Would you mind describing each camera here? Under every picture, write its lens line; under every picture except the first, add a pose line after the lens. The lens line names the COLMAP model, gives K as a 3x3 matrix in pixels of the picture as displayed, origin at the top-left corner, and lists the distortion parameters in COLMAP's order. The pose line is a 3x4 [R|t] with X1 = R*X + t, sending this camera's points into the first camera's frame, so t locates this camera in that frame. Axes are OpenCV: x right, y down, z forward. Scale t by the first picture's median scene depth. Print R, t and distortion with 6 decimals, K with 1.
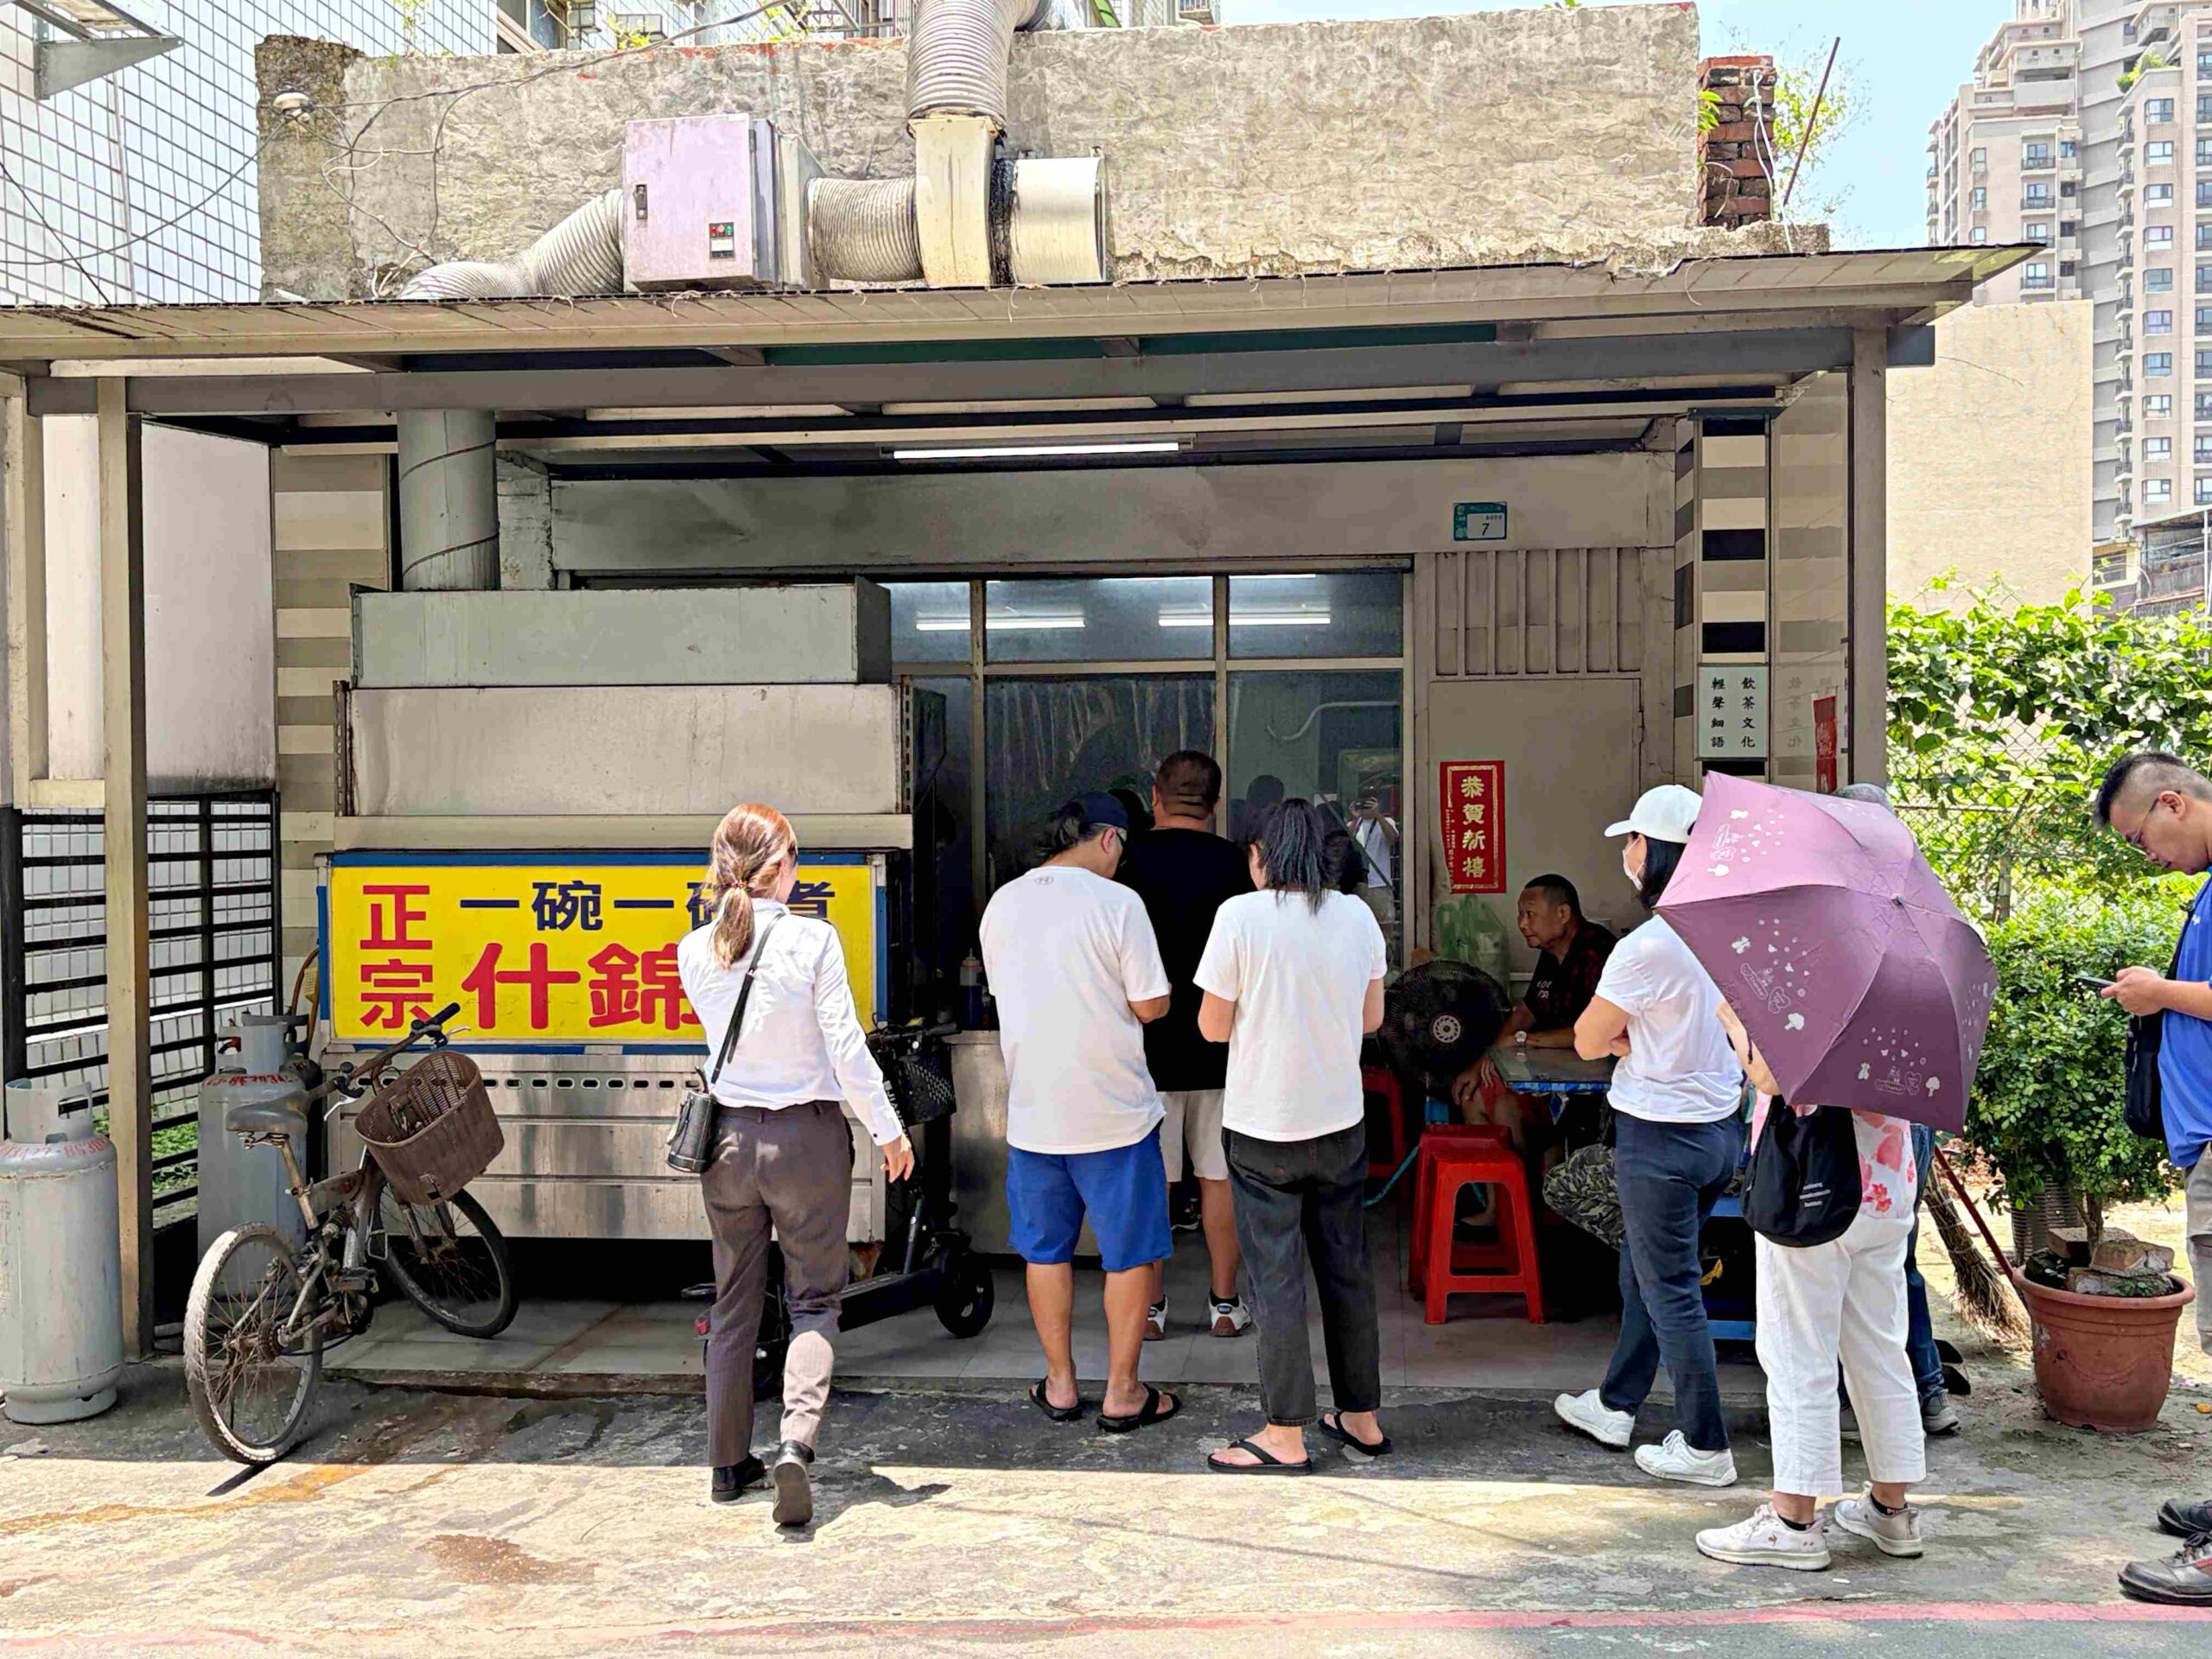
lens RADIAL K [[2285.3, 0, 1106.0], [0, 2285.3, 852.0], [0, 0, 1]] dist [0.012865, 0.000000]
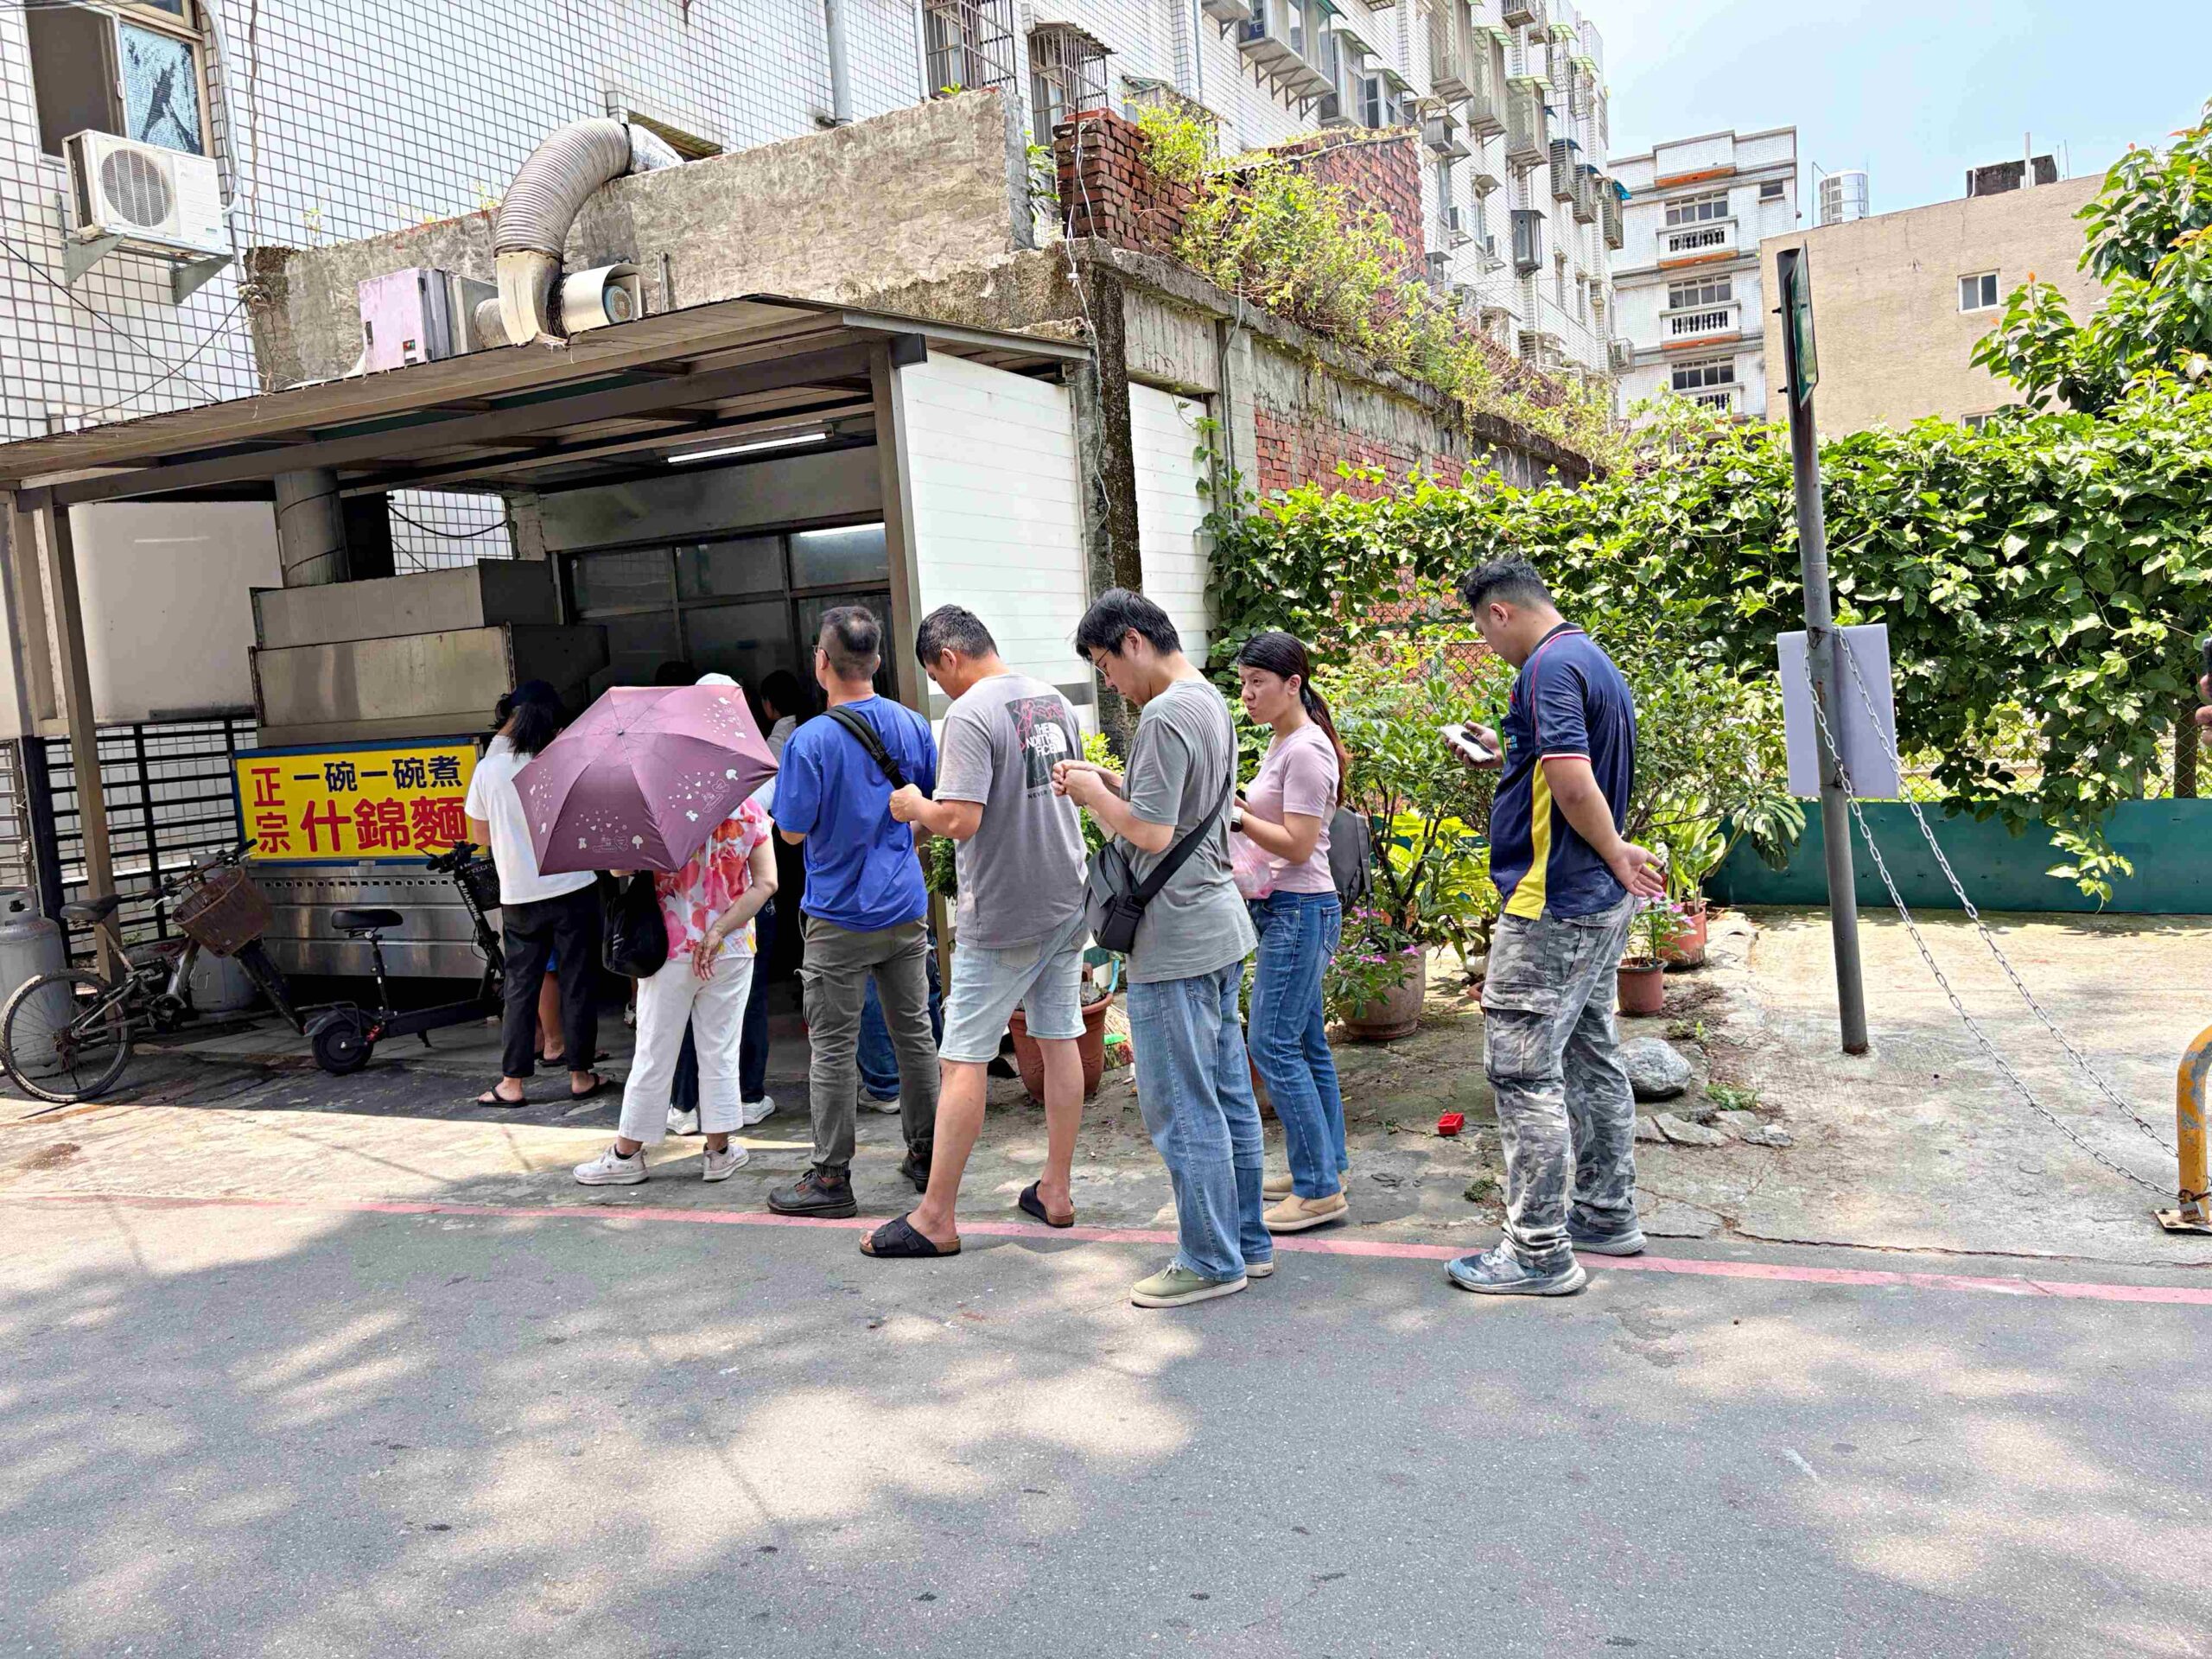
lens RADIAL K [[1688.2, 0, 1104.7], [0, 1688.2, 811.4], [0, 0, 1]] dist [0.022648, -0.029760]
pose [[0.944289, -0.034764, -0.327276, 0.675382], [0.058919, 0.996197, 0.064183, 0.002550], [0.323800, -0.079890, 0.942747, 0.025991]]
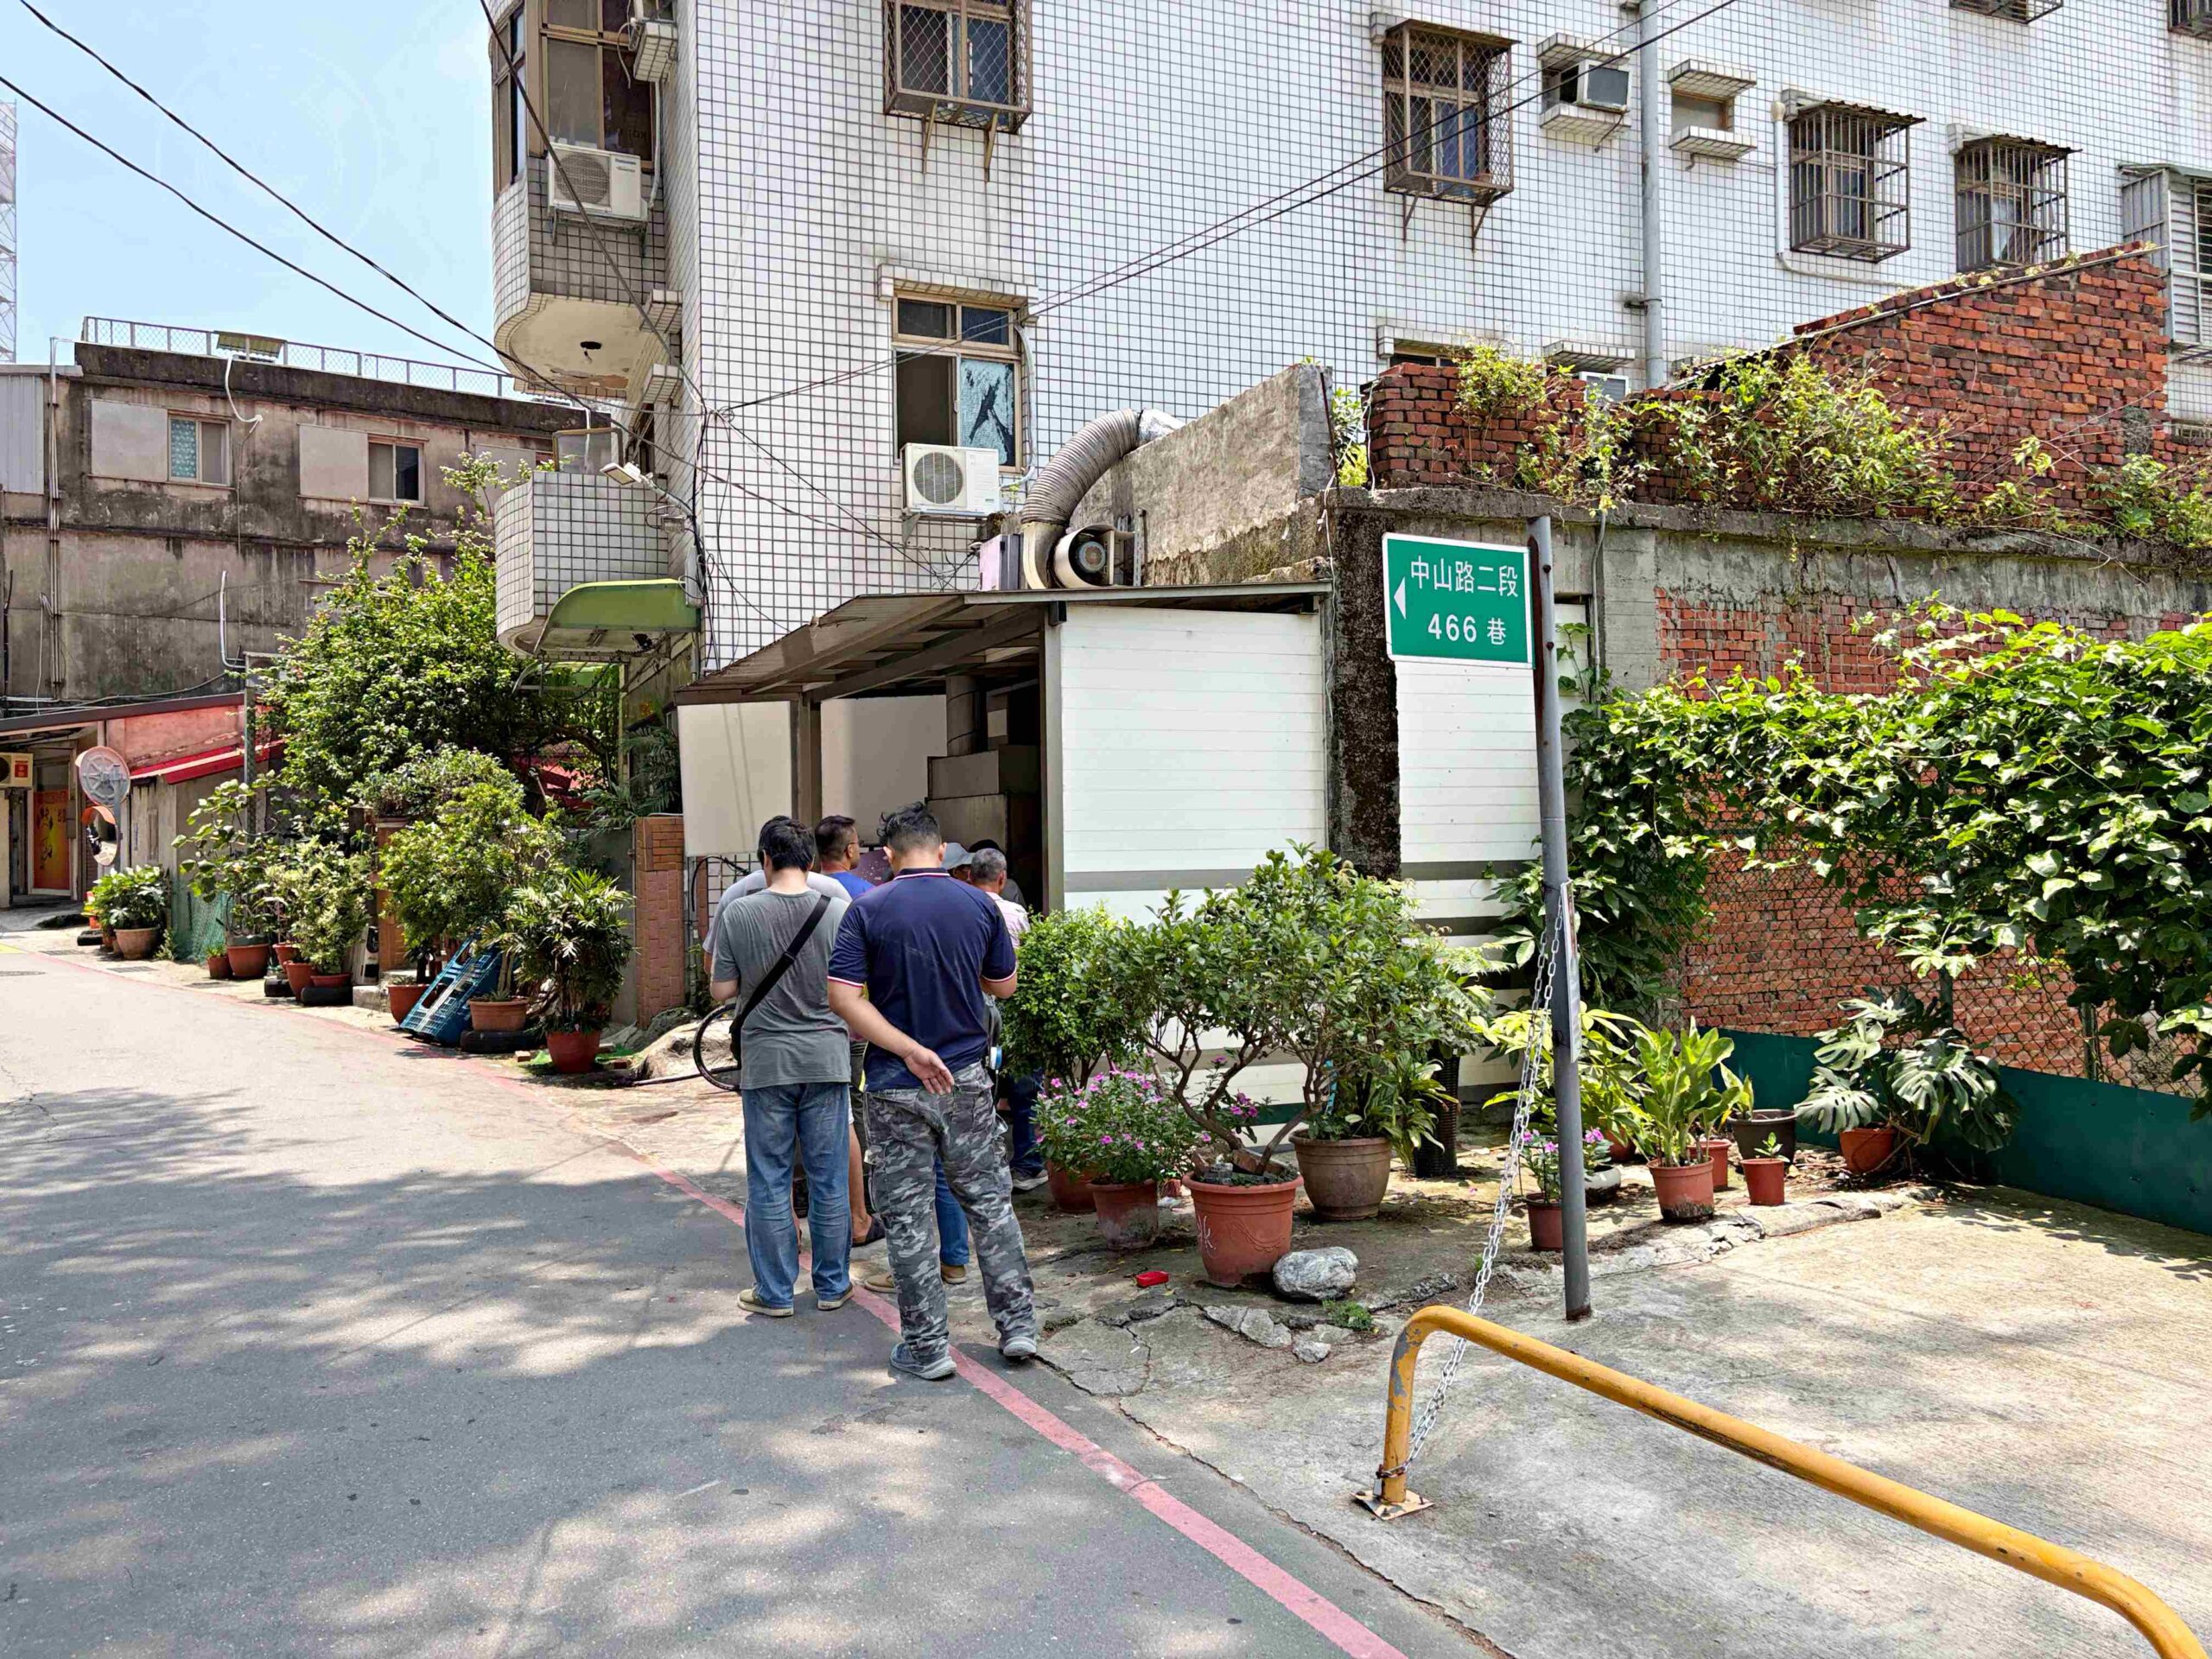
lens RADIAL K [[1688.2, 0, 1092.3], [0, 1688.2, 809.8], [0, 0, 1]] dist [0.022648, -0.029760]
pose [[0.488985, -0.016345, -0.872139, 1.340865], [-0.006221, 0.999734, -0.022224, -0.027748], [0.872270, 0.016292, 0.488753, 0.314961]]
